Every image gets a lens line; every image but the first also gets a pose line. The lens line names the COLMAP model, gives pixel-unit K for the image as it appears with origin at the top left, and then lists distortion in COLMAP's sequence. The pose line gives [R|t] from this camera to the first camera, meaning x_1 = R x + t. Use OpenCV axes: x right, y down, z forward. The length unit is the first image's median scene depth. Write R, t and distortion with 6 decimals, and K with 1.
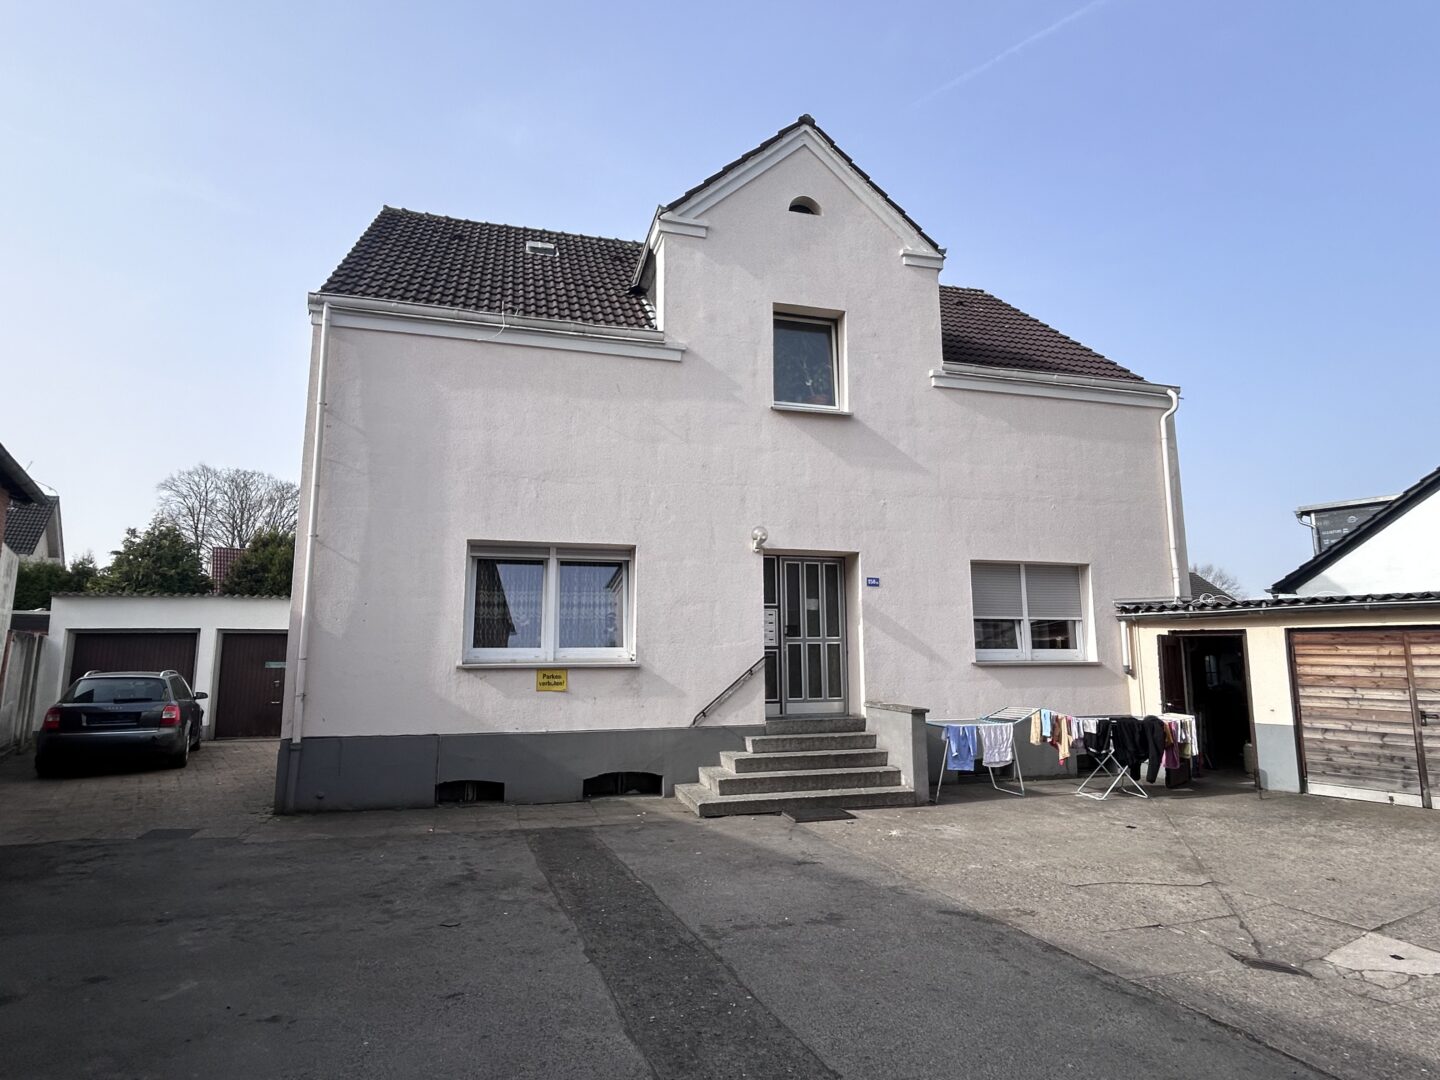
lens RADIAL K [[784.4, 0, 712.5], [0, 784.4, 539.3], [0, 0, 1]] dist [0.003808, 0.001406]
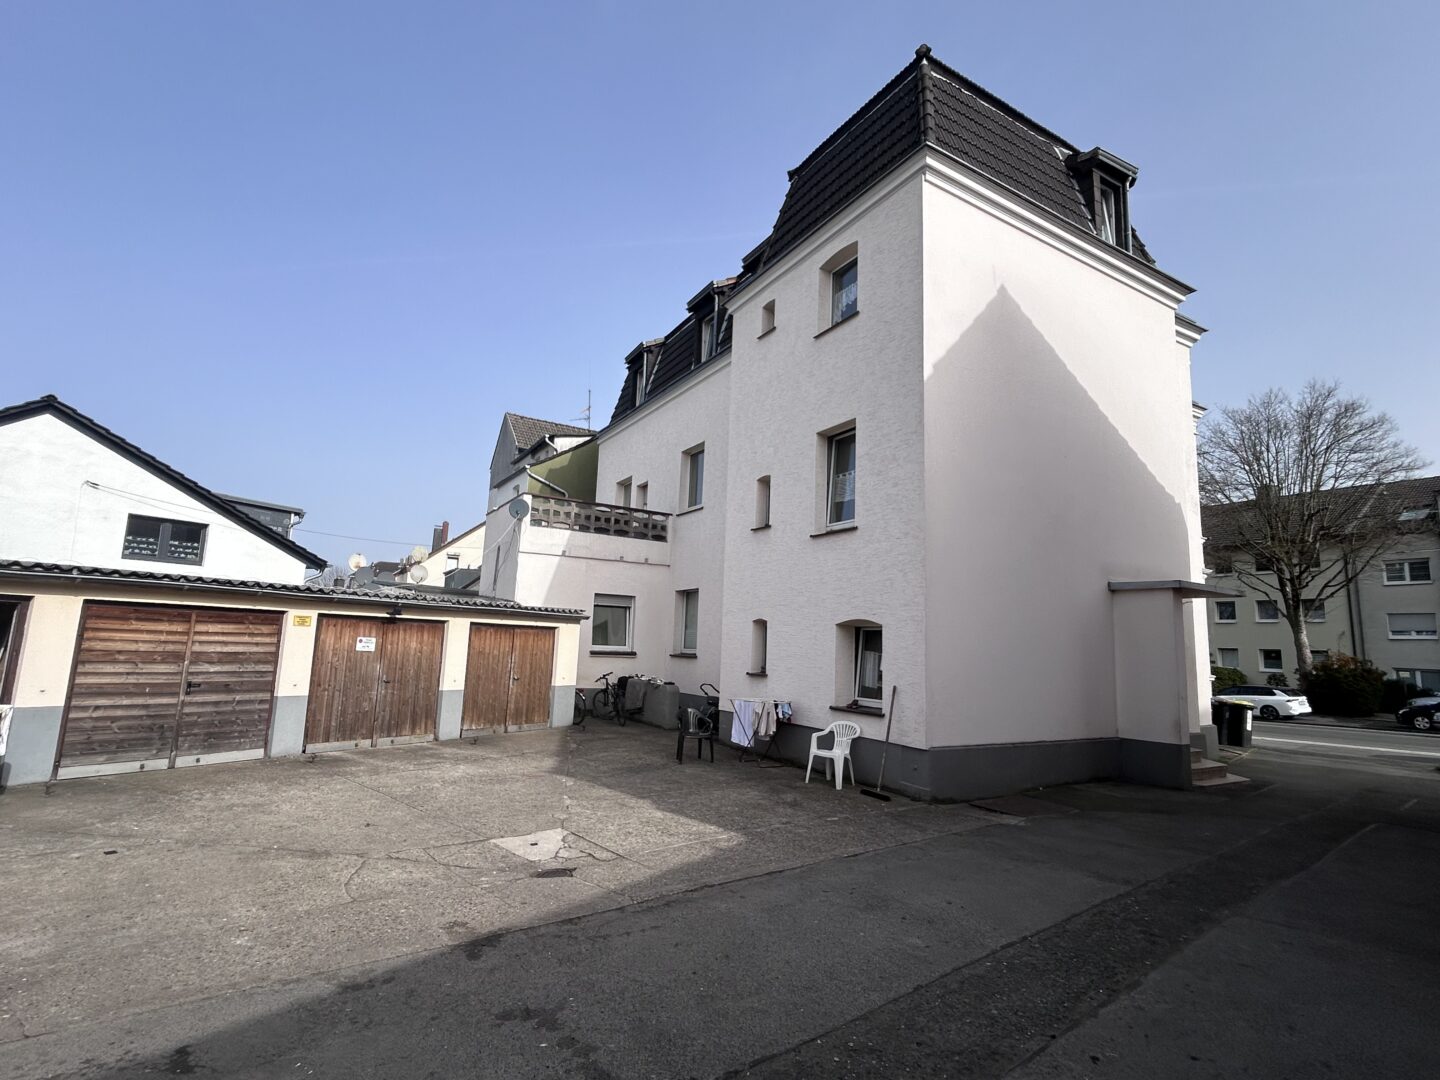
lens RADIAL K [[712.2, 0, 721.8], [0, 712.2, 536.8], [0, 0, 1]] dist [-0.006422, 0.000609]
pose [[-0.328029, 0.133608, 0.935172, -0.348415], [-0.171667, 0.965034, -0.198089, 0.094329], [-0.928939, -0.225517, -0.293623, 0.679309]]
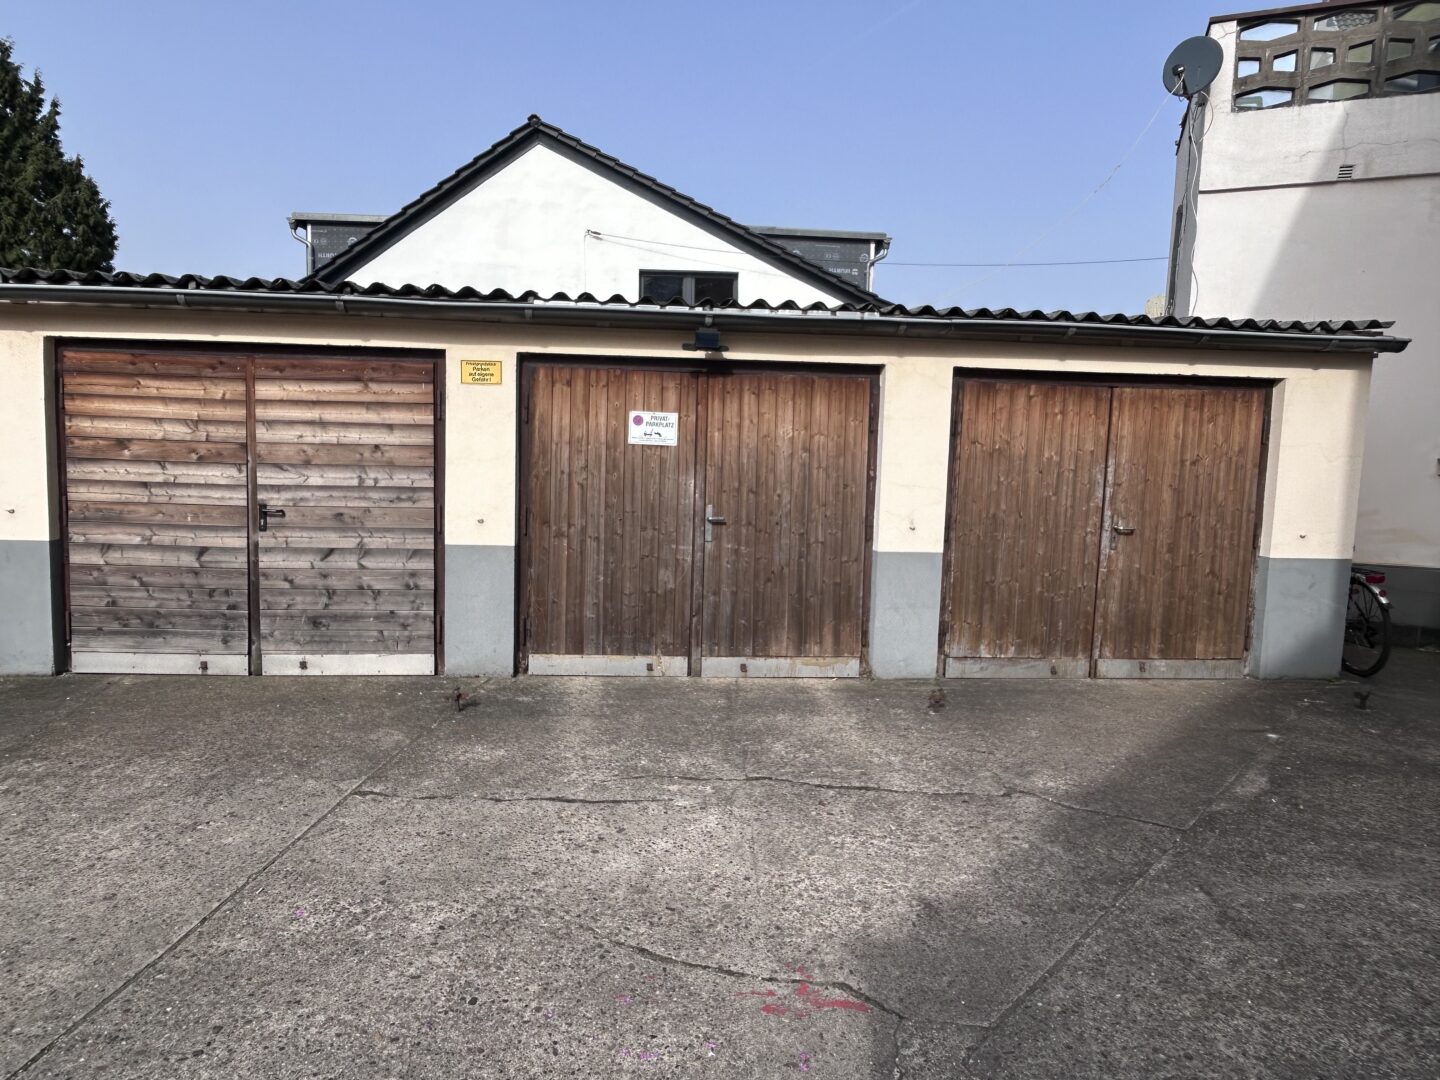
lens RADIAL K [[944.3, 0, 717.8], [0, 944.3, 532.9], [0, 0, 1]] dist [-0.003579, -0.001157]
pose [[0.564945, -0.058733, 0.823036, 0.580105], [-0.146084, 0.974587, 0.169822, 0.087824], [-0.812094, -0.216173, 0.542008, 0.418954]]
